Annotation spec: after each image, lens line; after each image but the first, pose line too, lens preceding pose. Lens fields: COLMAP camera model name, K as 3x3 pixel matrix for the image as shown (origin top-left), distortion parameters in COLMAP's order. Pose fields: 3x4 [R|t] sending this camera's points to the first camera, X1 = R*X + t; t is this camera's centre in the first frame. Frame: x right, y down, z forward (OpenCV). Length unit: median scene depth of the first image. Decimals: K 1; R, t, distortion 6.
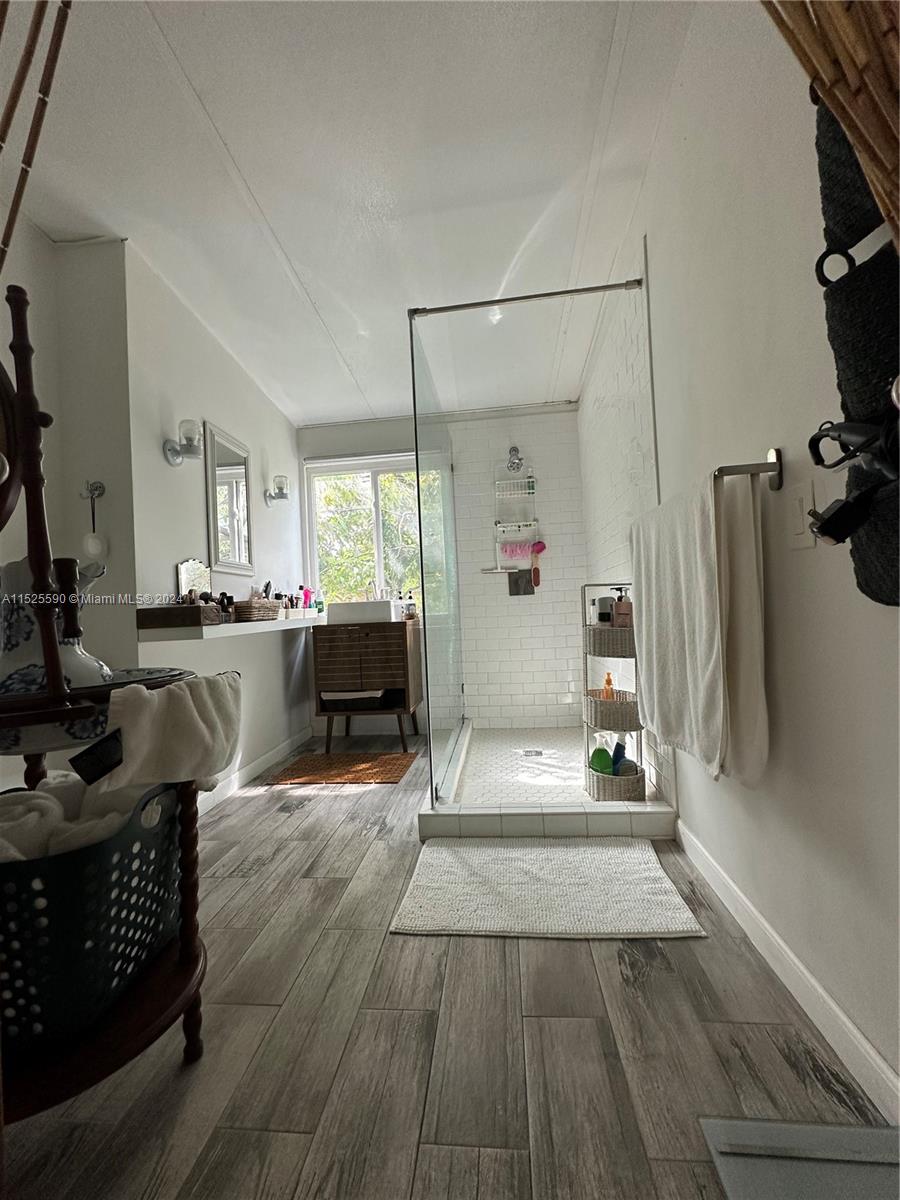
lens RADIAL K [[479.5, 0, 453.3], [0, 479.5, 605.2], [0, 0, 1]] dist [-0.000065, 0.000308]
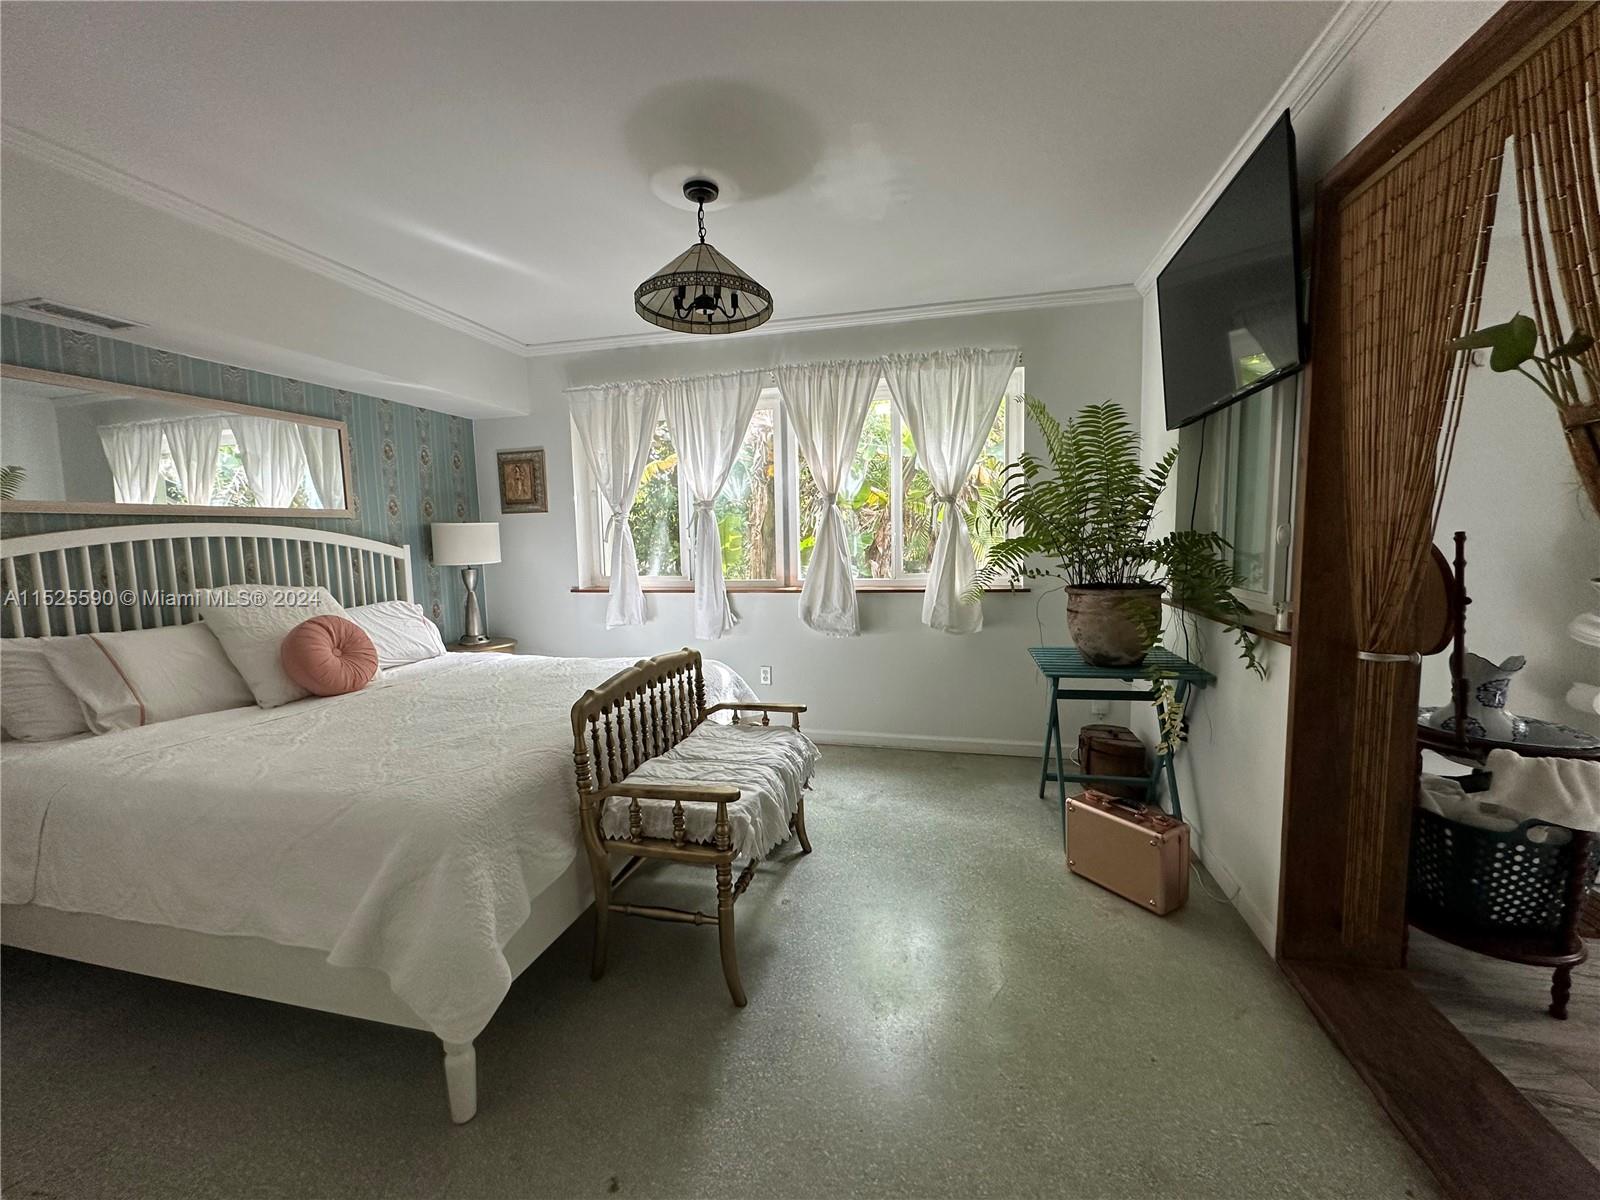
lens RADIAL K [[639.3, 0, 802.3], [0, 639.3, 595.0], [0, 0, 1]] dist [-0.000065, 0.000308]
pose [[-0.124391, 0.142101, -0.982005, 1.603839], [0.040347, 0.989598, 0.138089, -0.709470], [0.991413, -0.022444, -0.128830, -1.052348]]
